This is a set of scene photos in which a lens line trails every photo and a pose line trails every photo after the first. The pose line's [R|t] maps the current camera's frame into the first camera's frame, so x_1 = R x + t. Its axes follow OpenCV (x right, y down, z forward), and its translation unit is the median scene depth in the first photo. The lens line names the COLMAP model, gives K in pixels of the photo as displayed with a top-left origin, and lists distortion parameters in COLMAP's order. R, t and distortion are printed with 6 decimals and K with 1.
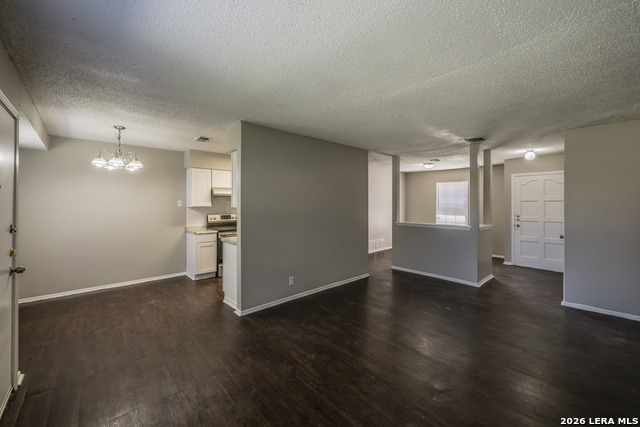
lens RADIAL K [[259.7, 0, 318.7], [0, 259.7, 205.4], [0, 0, 1]] dist [-0.000113, 0.000060]
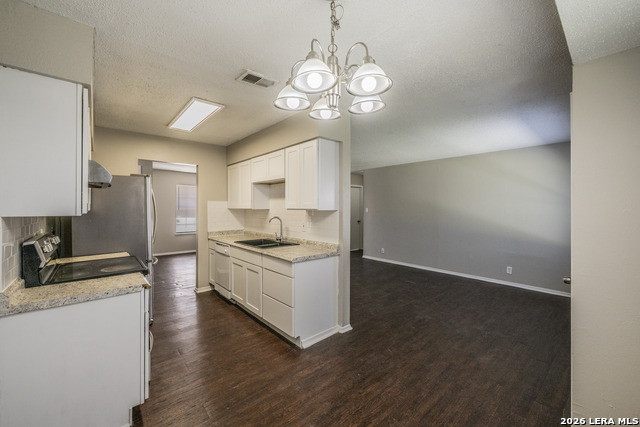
lens RADIAL K [[260.8, 0, 320.0], [0, 260.8, 213.5], [0, 0, 1]] dist [-0.000951, -0.000086]
pose [[0.009176, -0.026593, 0.999604, -0.841490], [0.004630, 0.999637, 0.026552, -0.005345], [-0.999947, 0.004384, 0.009296, 0.761069]]
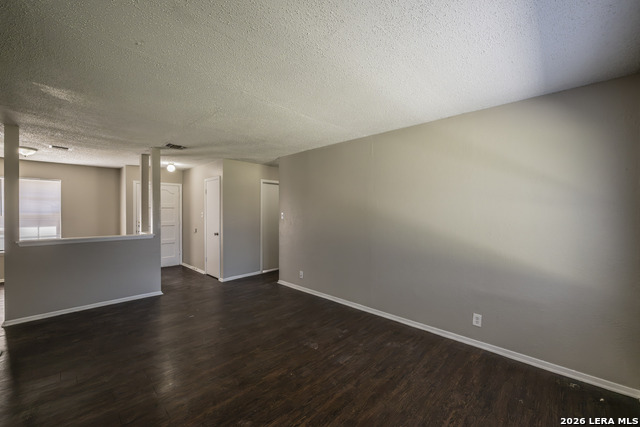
lens RADIAL K [[255.2, 0, 323.8], [0, 255.2, 211.8], [0, 0, 1]] dist [0.000732, 0.000098]
pose [[-0.081374, -0.006255, 0.996664, -0.377688], [0.006800, 0.999954, 0.006831, -0.002489], [-0.996660, 0.007333, -0.081327, 0.429748]]
